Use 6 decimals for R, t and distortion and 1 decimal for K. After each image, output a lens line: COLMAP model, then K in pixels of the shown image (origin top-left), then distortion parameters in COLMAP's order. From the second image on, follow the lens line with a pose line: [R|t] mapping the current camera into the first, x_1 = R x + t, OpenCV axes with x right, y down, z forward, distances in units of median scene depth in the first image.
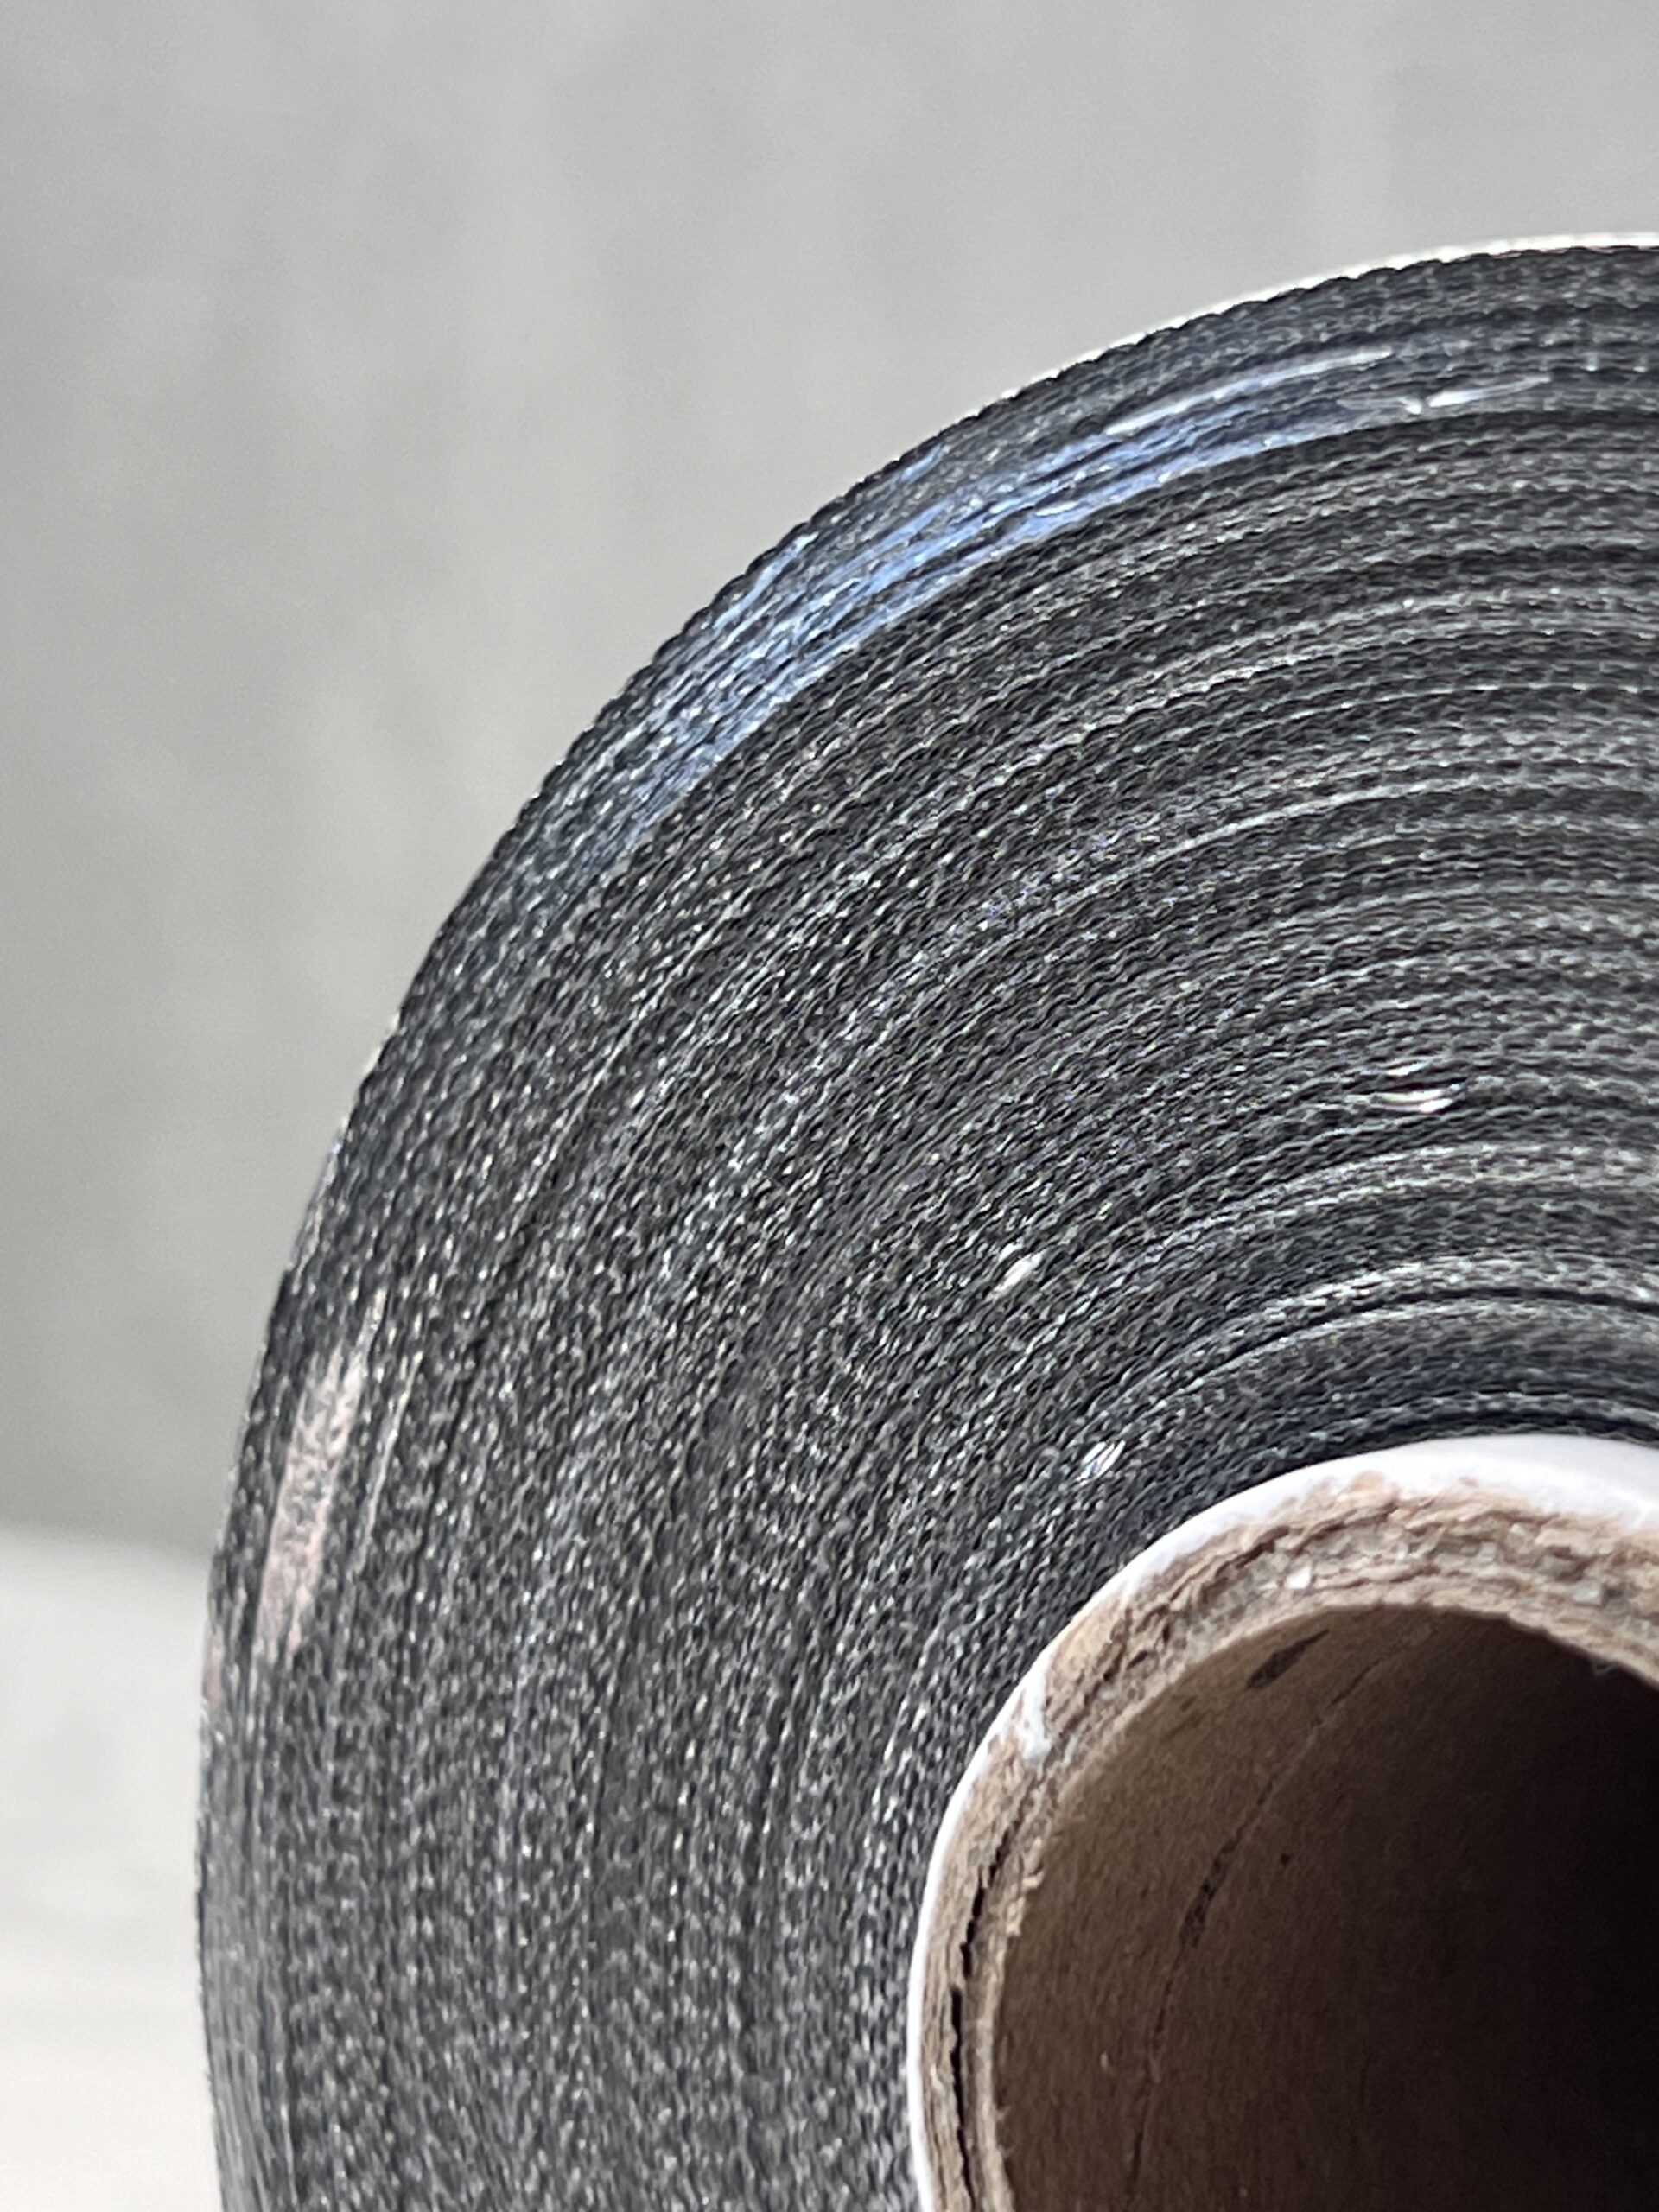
lens RADIAL K [[5558.3, 0, 831.1], [0, 5558.3, 1101.9], [0, 0, 1]] dist [0.216534, 0.000000]
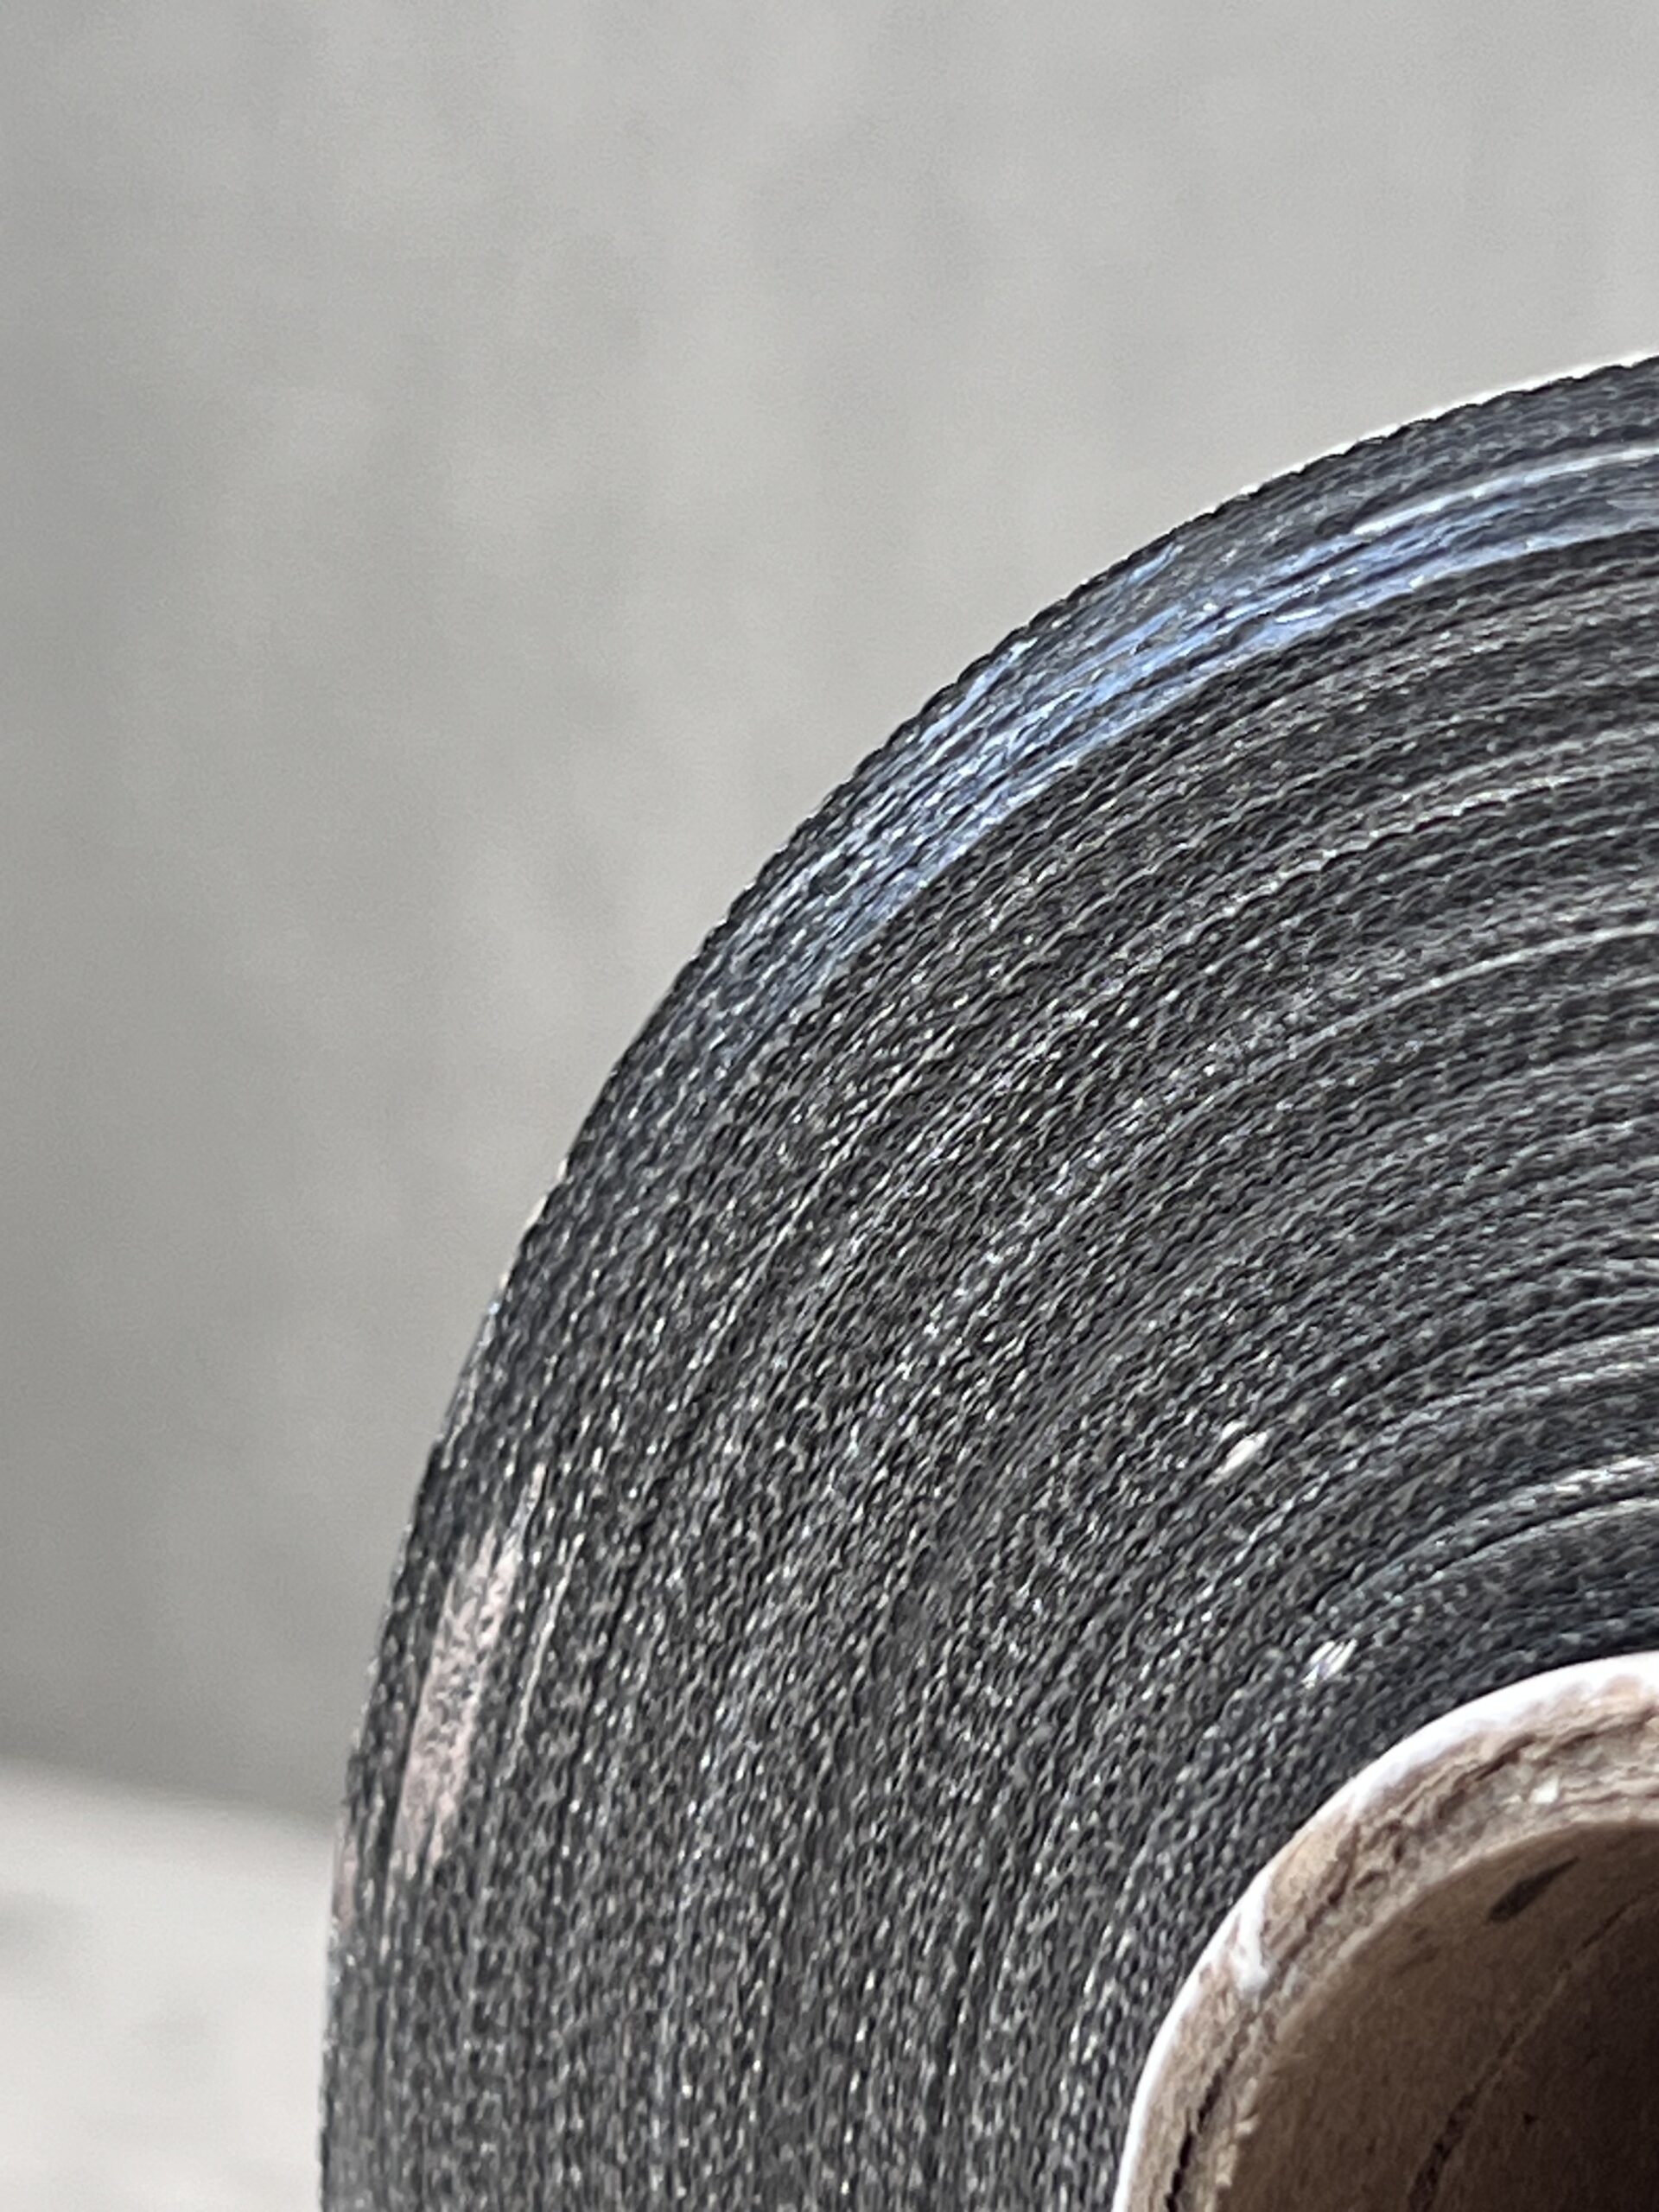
lens RADIAL K [[6357.4, 0, 846.9], [0, 6357.4, 1094.6], [0, 0, 1]] dist [0.223565, 0.000000]
pose [[0.999288, 0.019279, -0.032430, 0.001895], [-0.020617, 0.998928, -0.041458, 0.016392], [0.031596, 0.042097, 0.998614, -0.040840]]
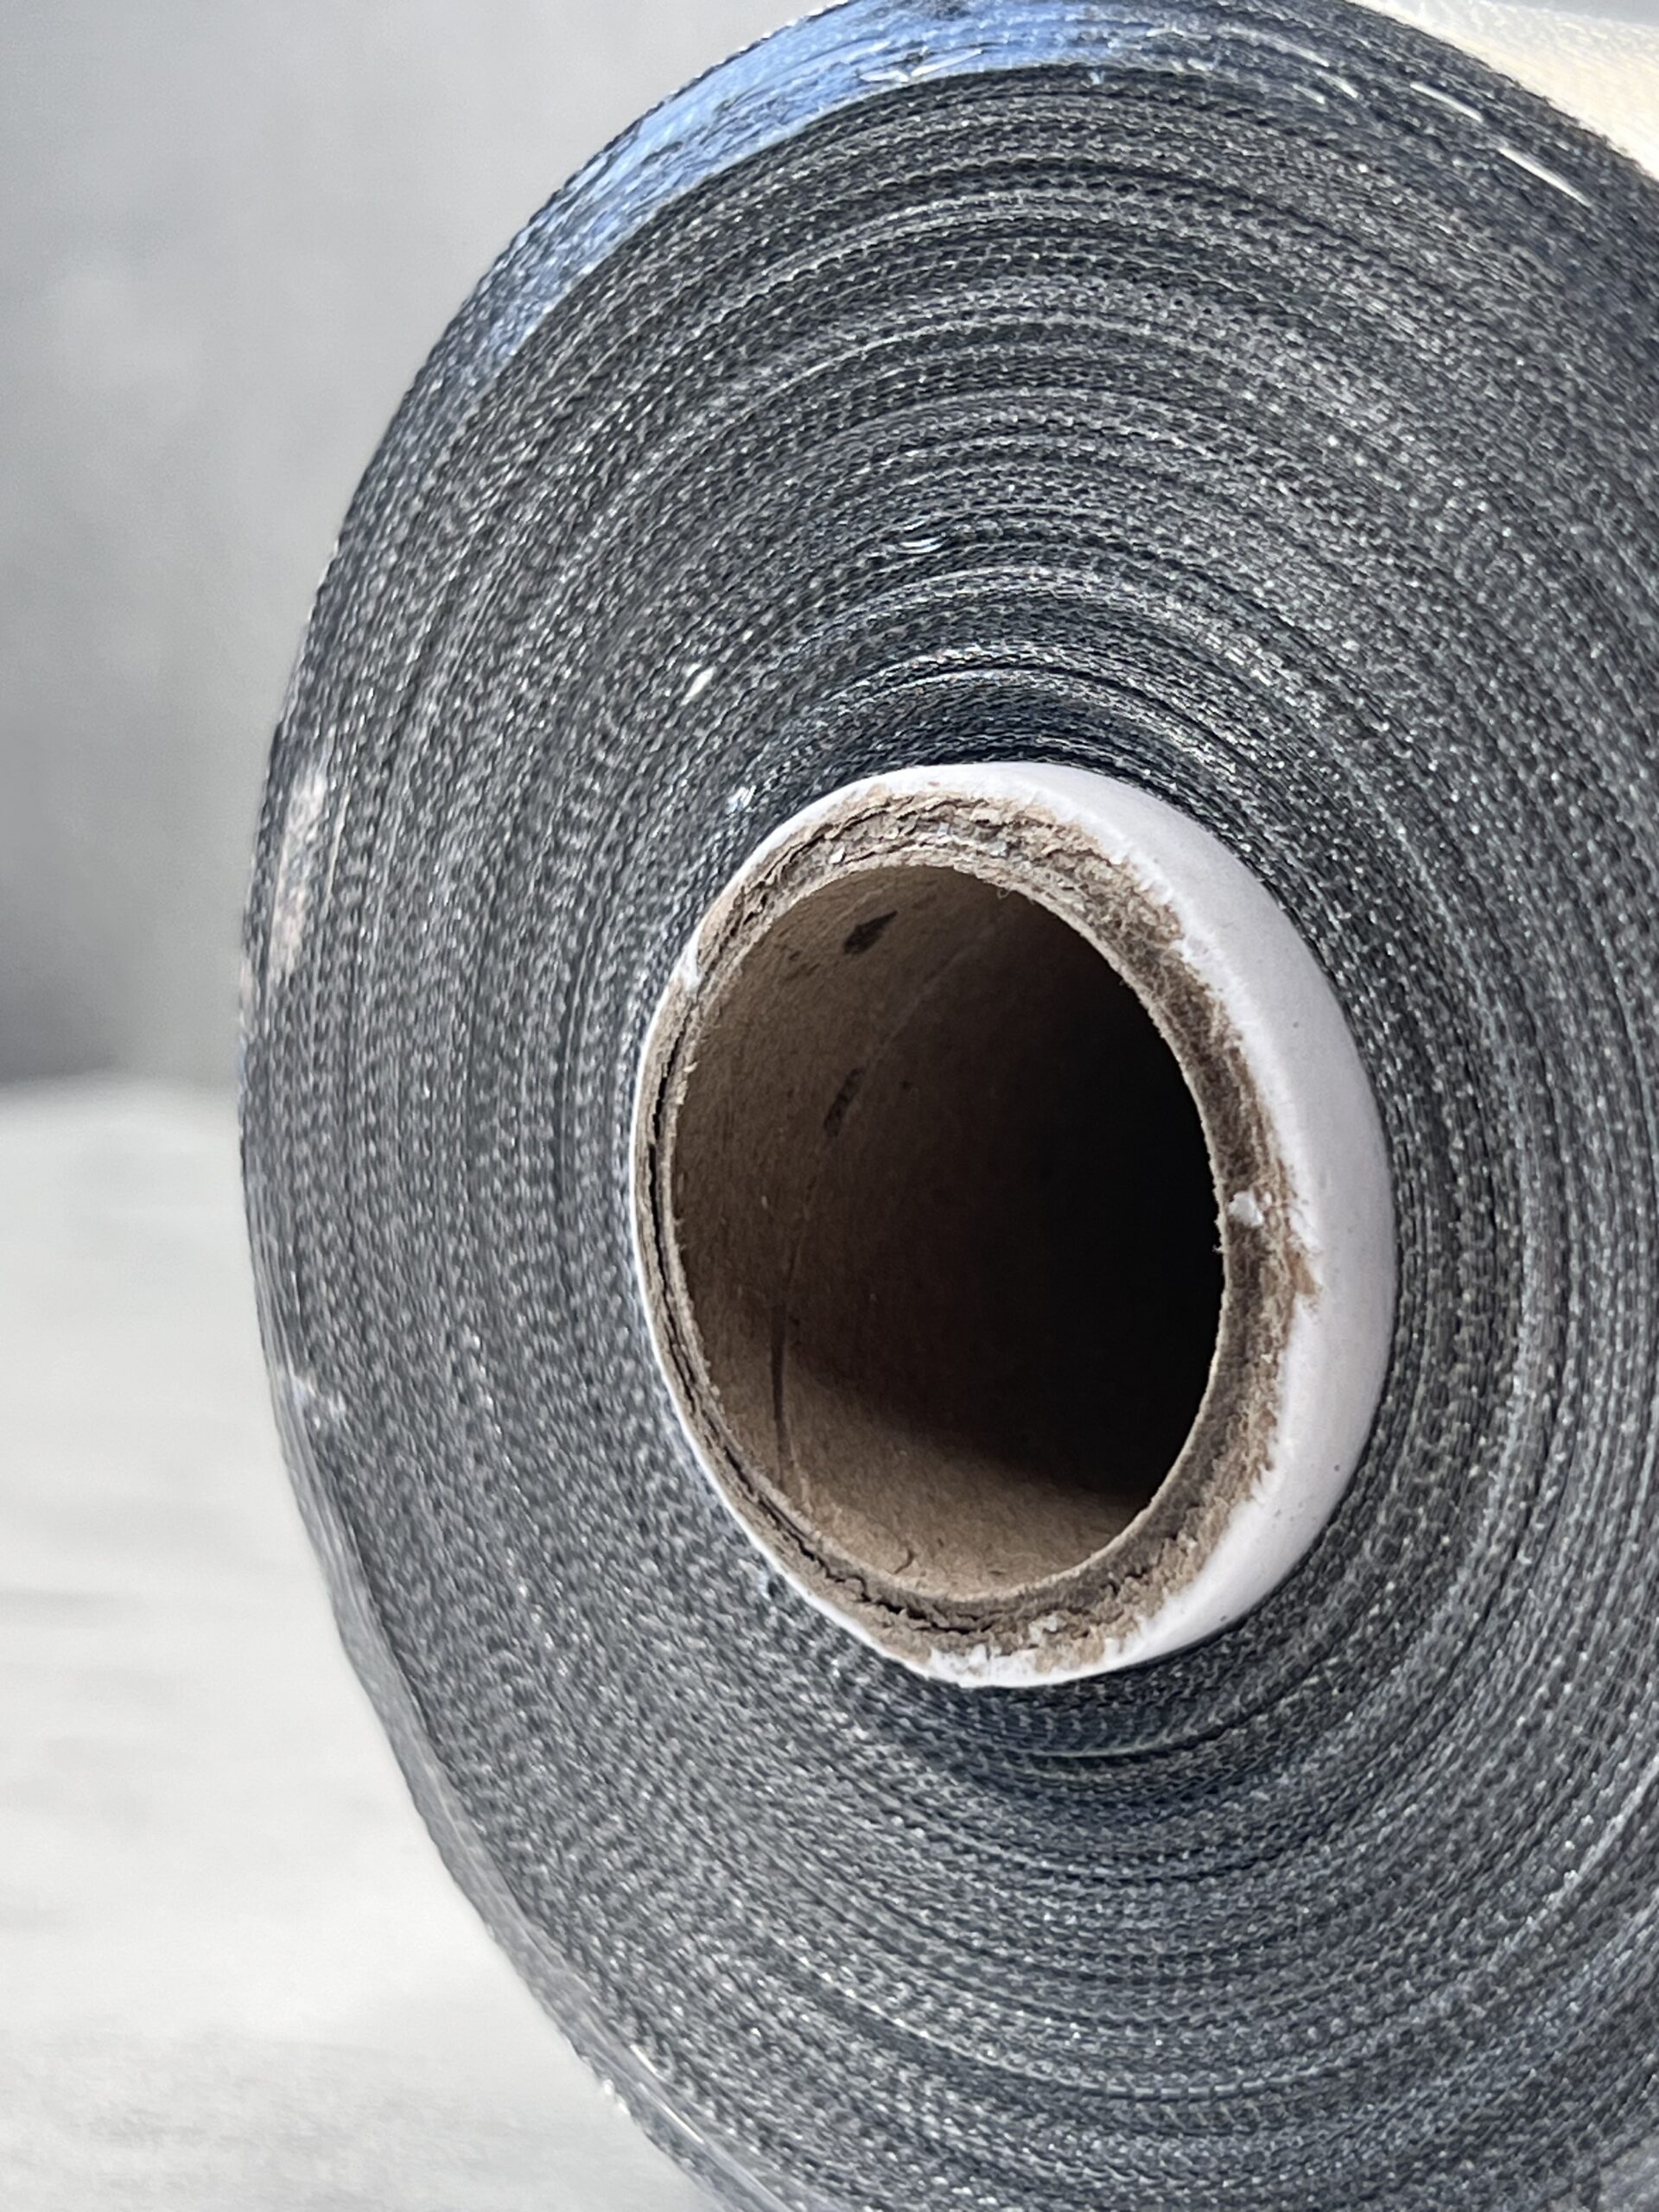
lens RADIAL K [[4318.2, 0, 826.5], [0, 4318.2, 1102.5], [0, 0, 1]] dist [0.162605, 0.000000]
pose [[0.992737, -0.006706, -0.120120, 0.206976], [0.009812, 0.999632, 0.025287, 0.114250], [0.119907, -0.026282, 0.992437, -0.167531]]
